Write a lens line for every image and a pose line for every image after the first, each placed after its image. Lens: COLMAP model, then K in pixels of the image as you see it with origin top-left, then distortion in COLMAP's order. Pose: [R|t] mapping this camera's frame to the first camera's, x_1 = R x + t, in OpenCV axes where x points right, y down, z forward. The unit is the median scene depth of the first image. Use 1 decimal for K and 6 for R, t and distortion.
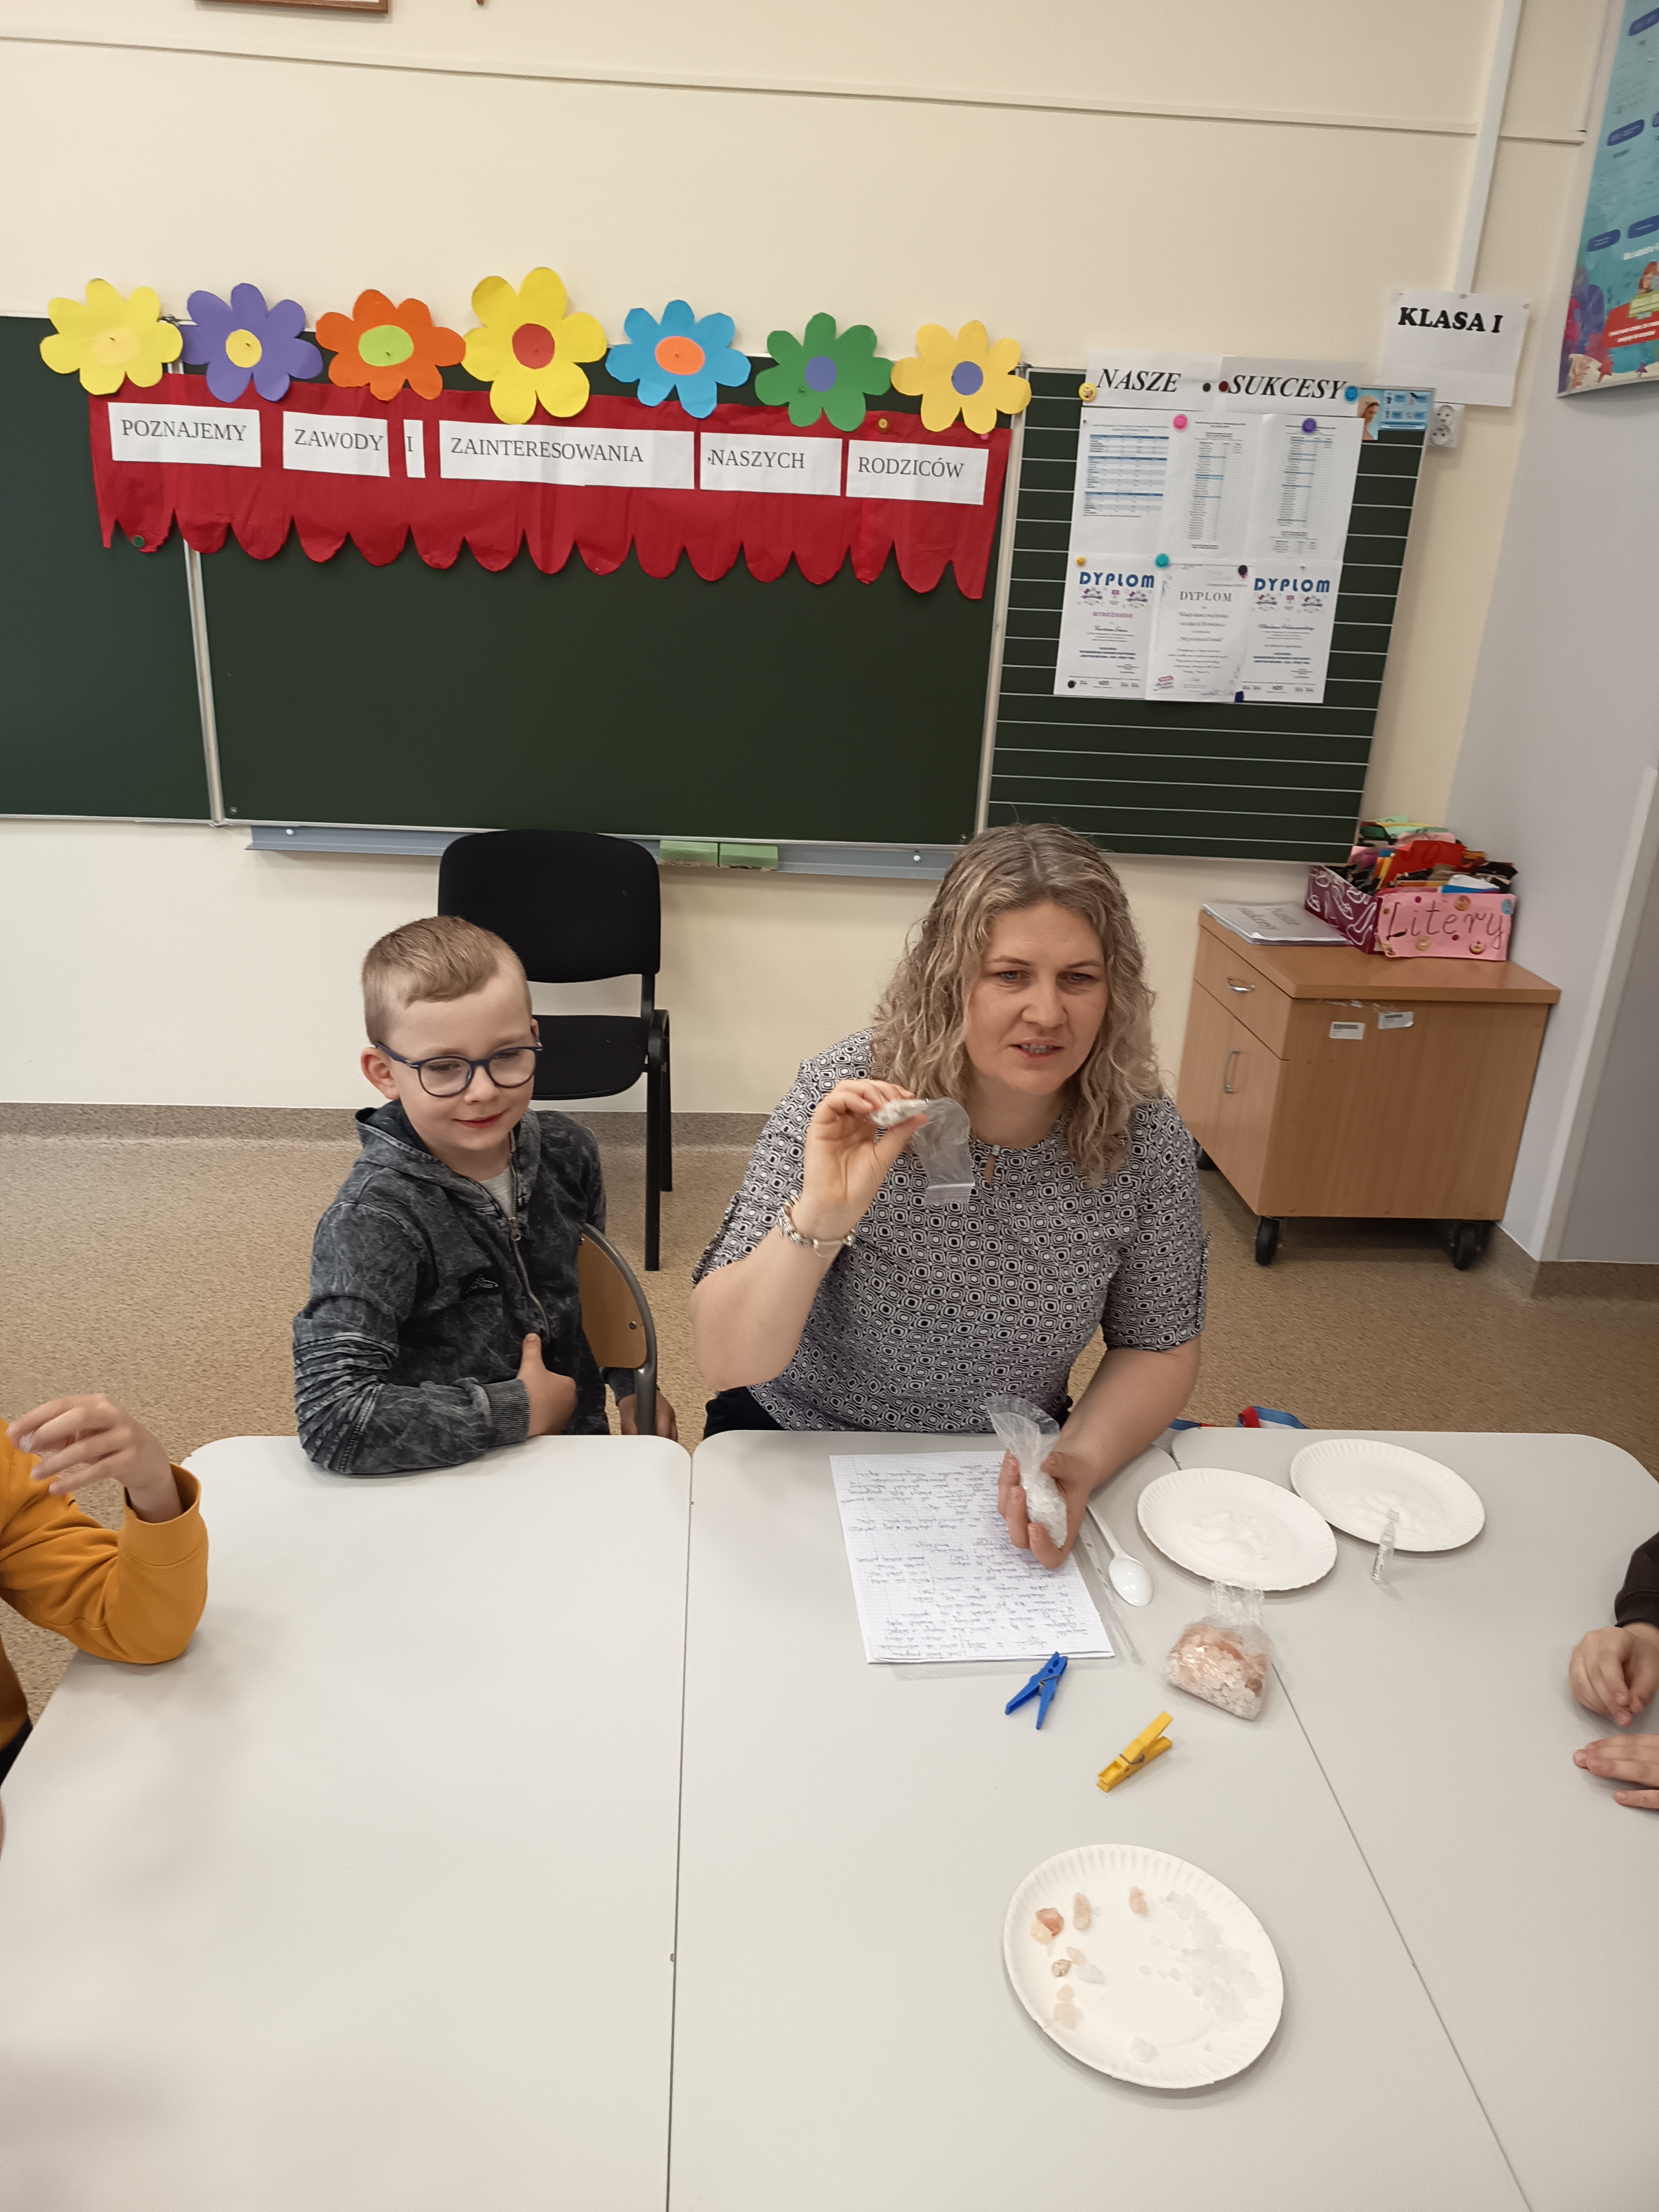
lens RADIAL K [[1549.3, 0, 786.2], [0, 1549.3, 1092.3], [0, 0, 1]] dist [0.034095, -0.034711]
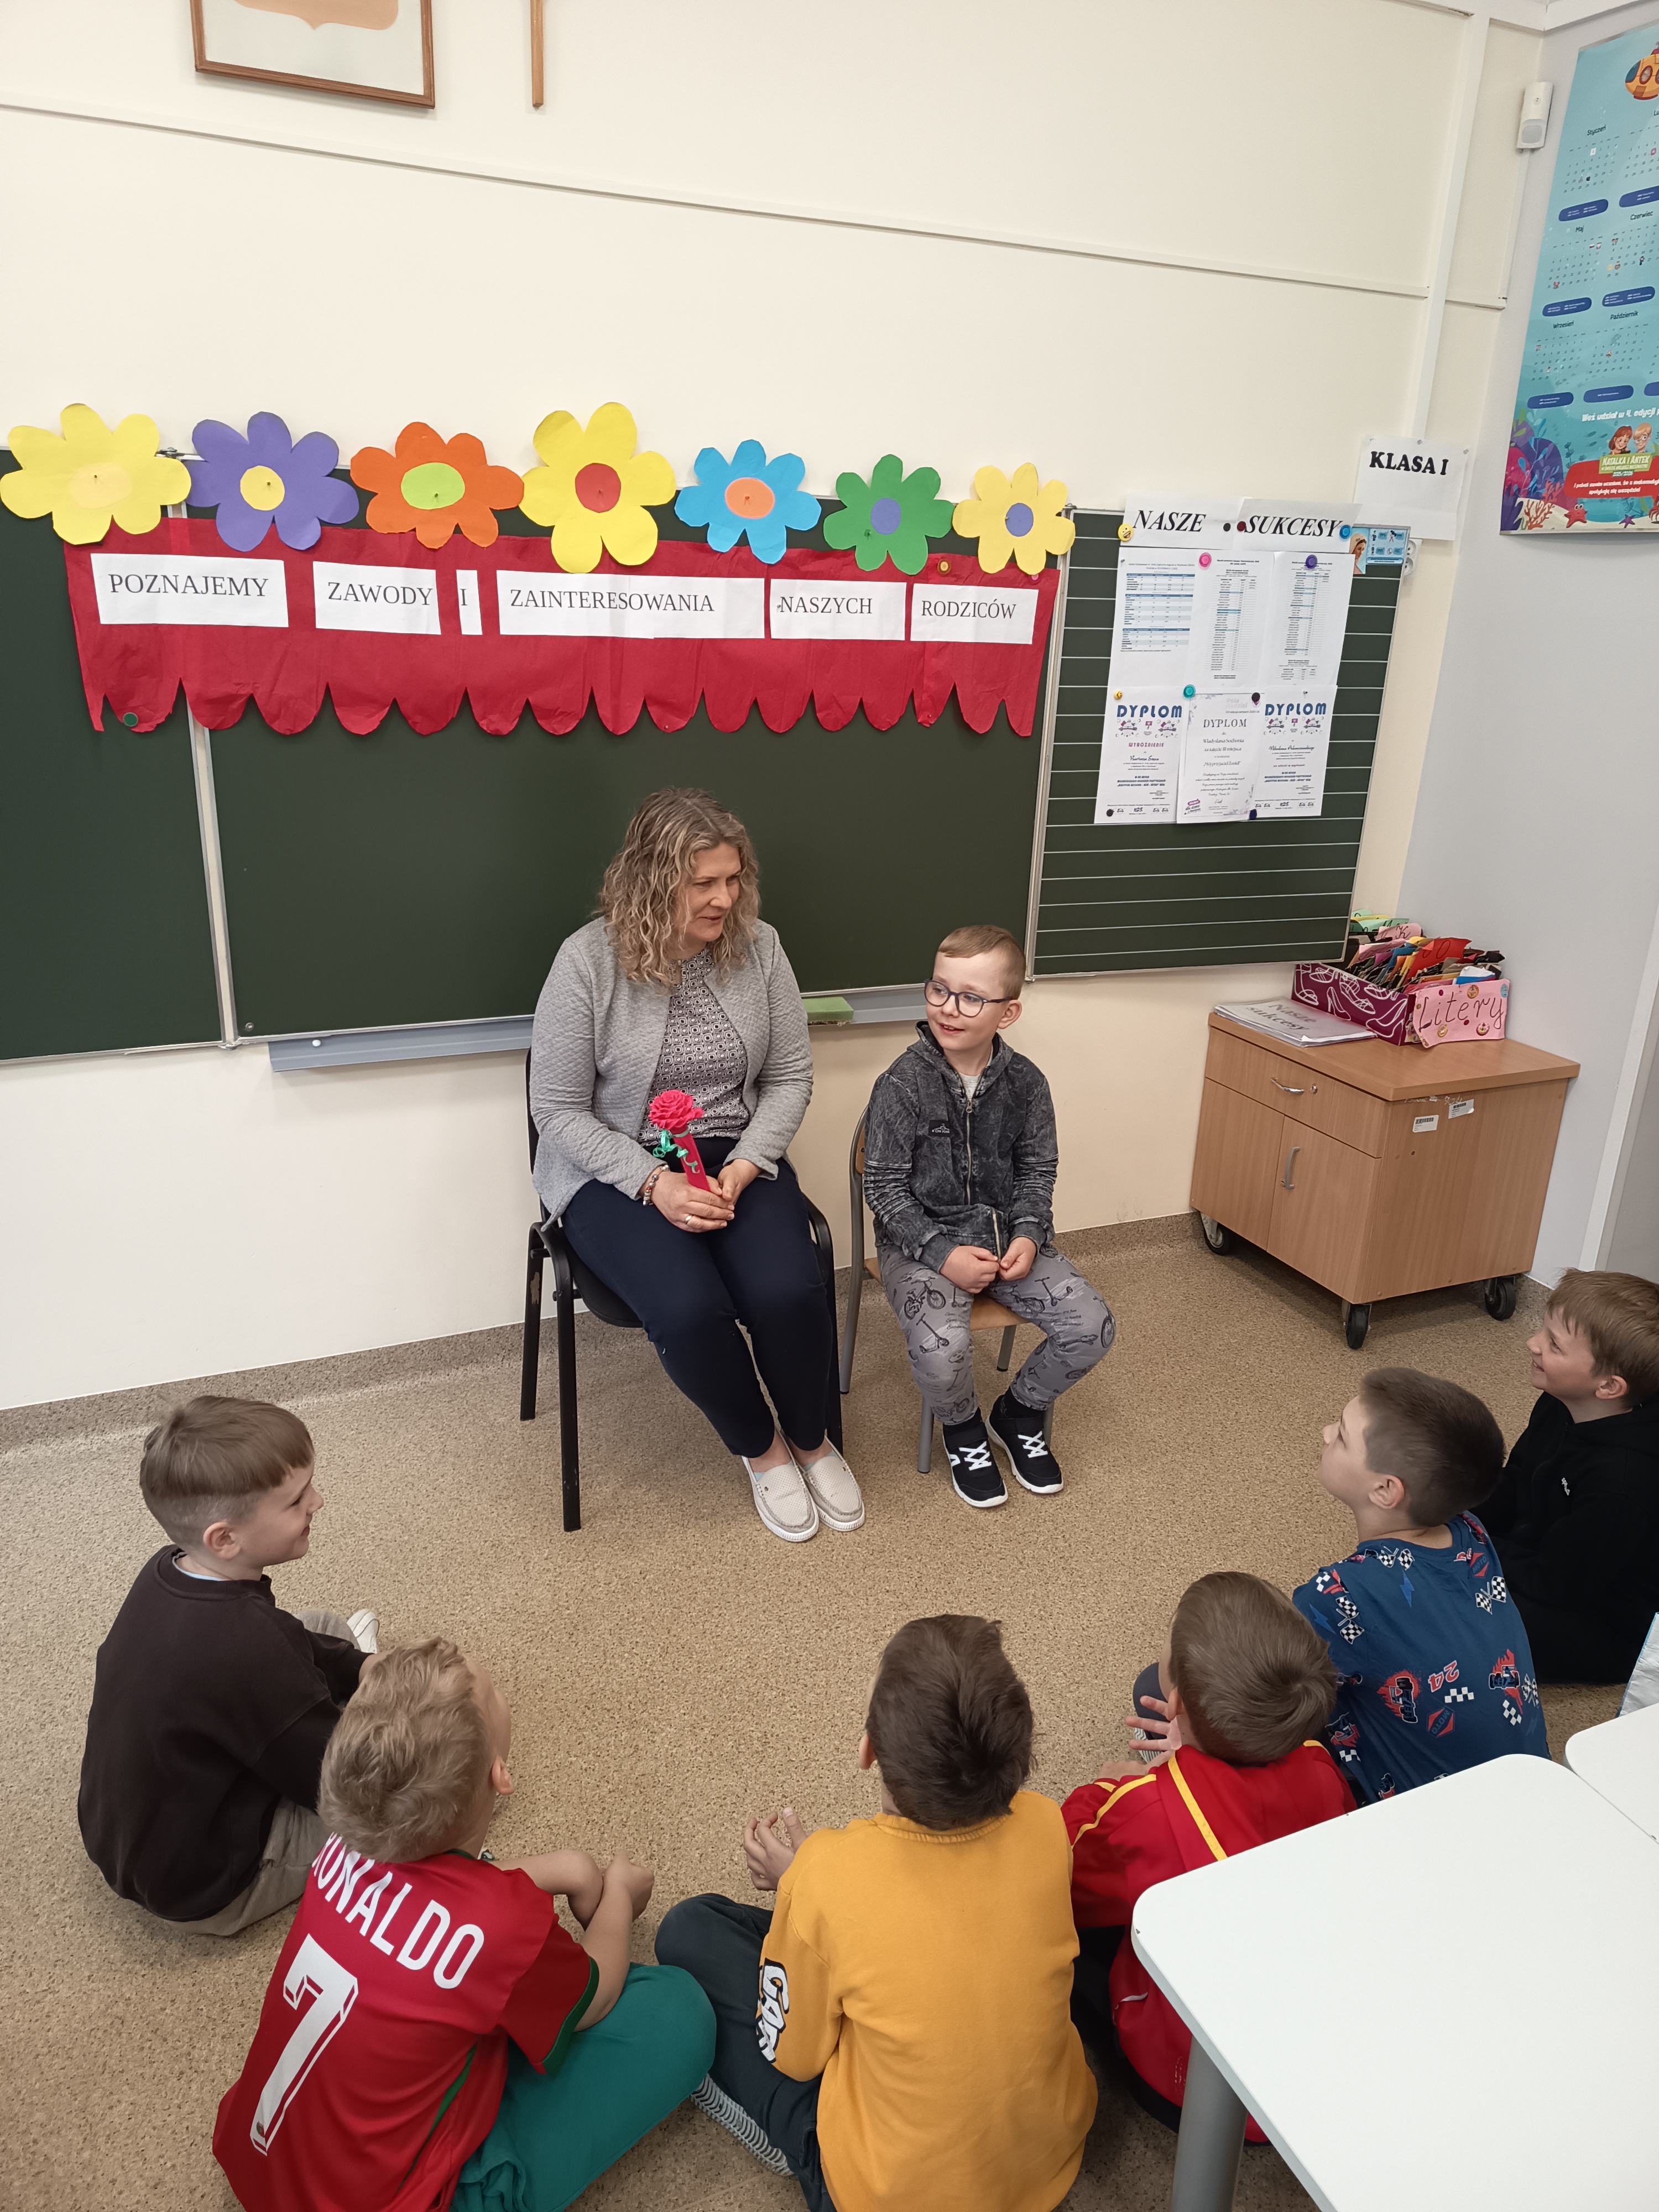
lens RADIAL K [[1553.7, 0, 829.5], [0, 1553.7, 1106.0], [0, 0, 1]] dist [0.095261, -0.110634]
pose [[0.933196, -0.127618, 0.335945, -0.380797], [0.130559, 0.991343, 0.013919, -0.118352], [-0.334813, 0.030872, 0.941779, 0.109989]]
